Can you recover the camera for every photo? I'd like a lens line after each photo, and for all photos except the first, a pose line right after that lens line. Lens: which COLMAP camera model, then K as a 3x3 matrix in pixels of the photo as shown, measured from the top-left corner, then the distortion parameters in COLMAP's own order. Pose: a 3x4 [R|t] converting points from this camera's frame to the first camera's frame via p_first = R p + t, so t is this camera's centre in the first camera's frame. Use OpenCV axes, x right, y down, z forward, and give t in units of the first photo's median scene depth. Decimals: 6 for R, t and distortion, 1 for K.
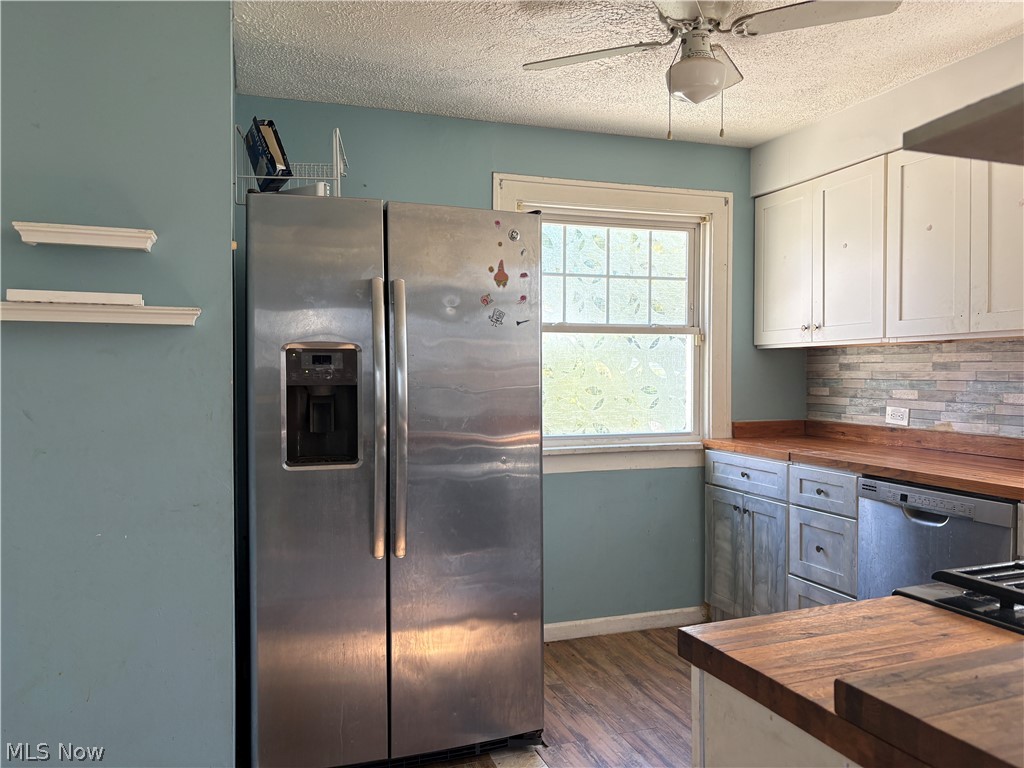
lens RADIAL K [[777.9, 0, 512.0], [0, 777.9, 384.0], [0, 0, 1]] dist [0.024178, -0.003707]
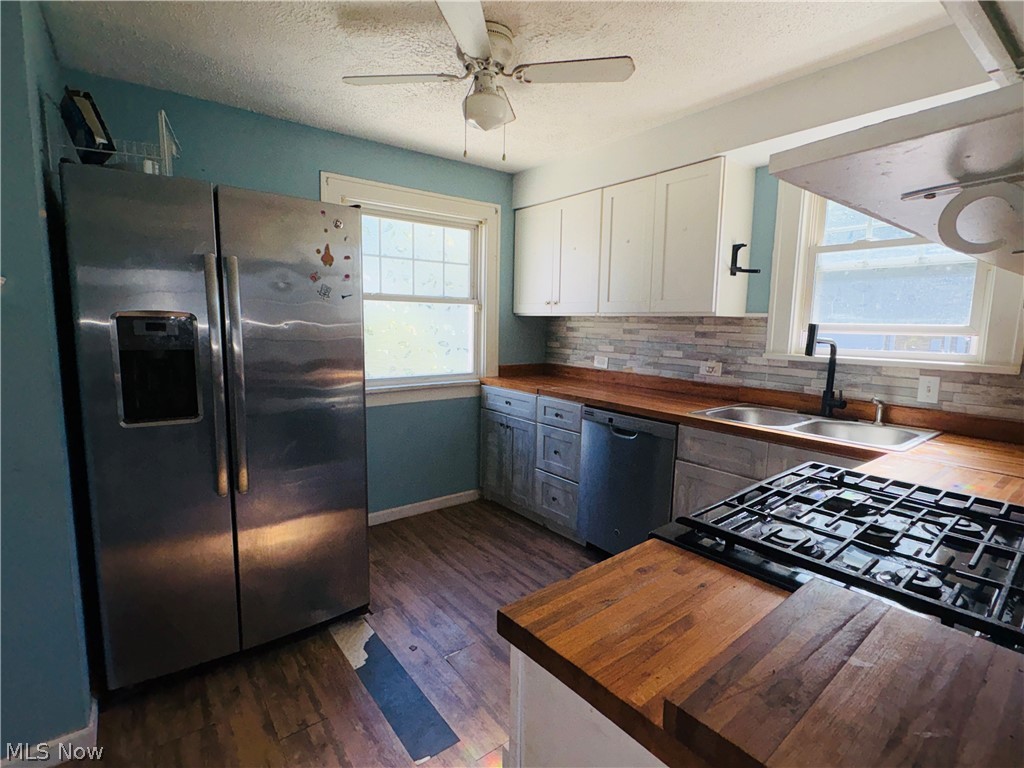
lens RADIAL K [[499.9, 0, 512.1], [0, 499.9, 381.0], [0, 0, 1]] dist [-0.002442, -0.000617]
pose [[0.947322, -0.020743, 0.319609, 0.004949], [-0.013916, 0.994292, 0.105778, -0.028030], [-0.319979, -0.104654, 0.941627, 0.126625]]
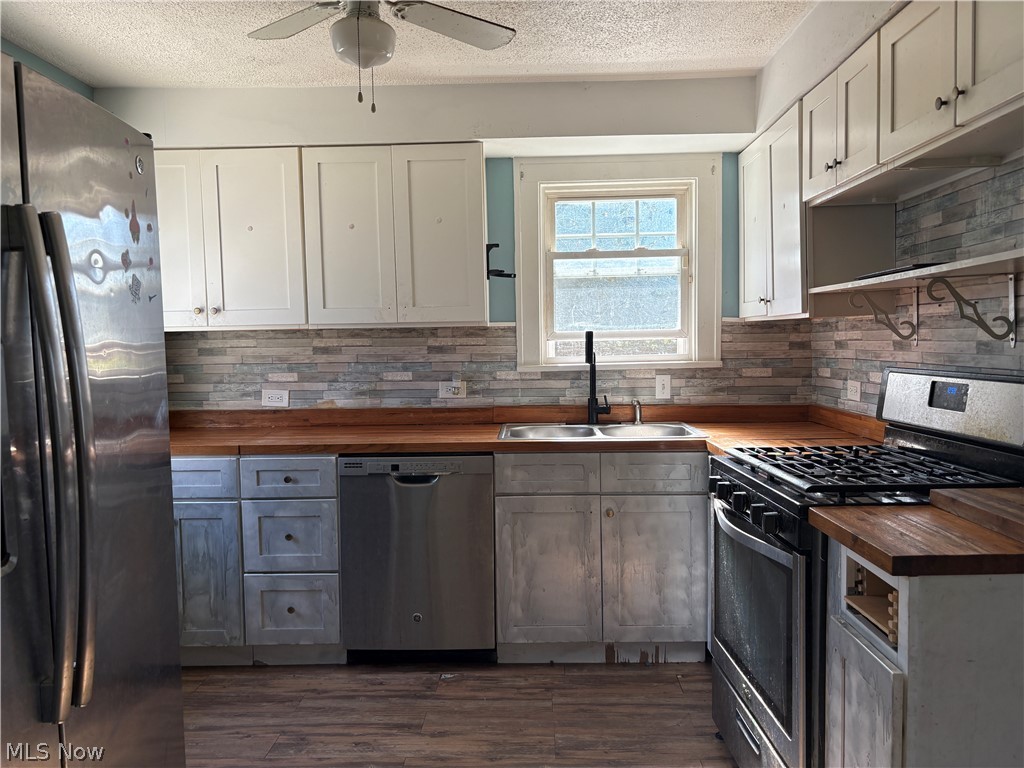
lens RADIAL K [[777.9, 0, 512.0], [0, 777.9, 384.0], [0, 0, 1]] dist [0.024178, -0.003707]
pose [[0.342297, -0.057714, 0.937818, -0.425230], [0.030184, 0.998272, 0.050418, -0.023961], [-0.939107, 0.011049, 0.343448, 0.388647]]
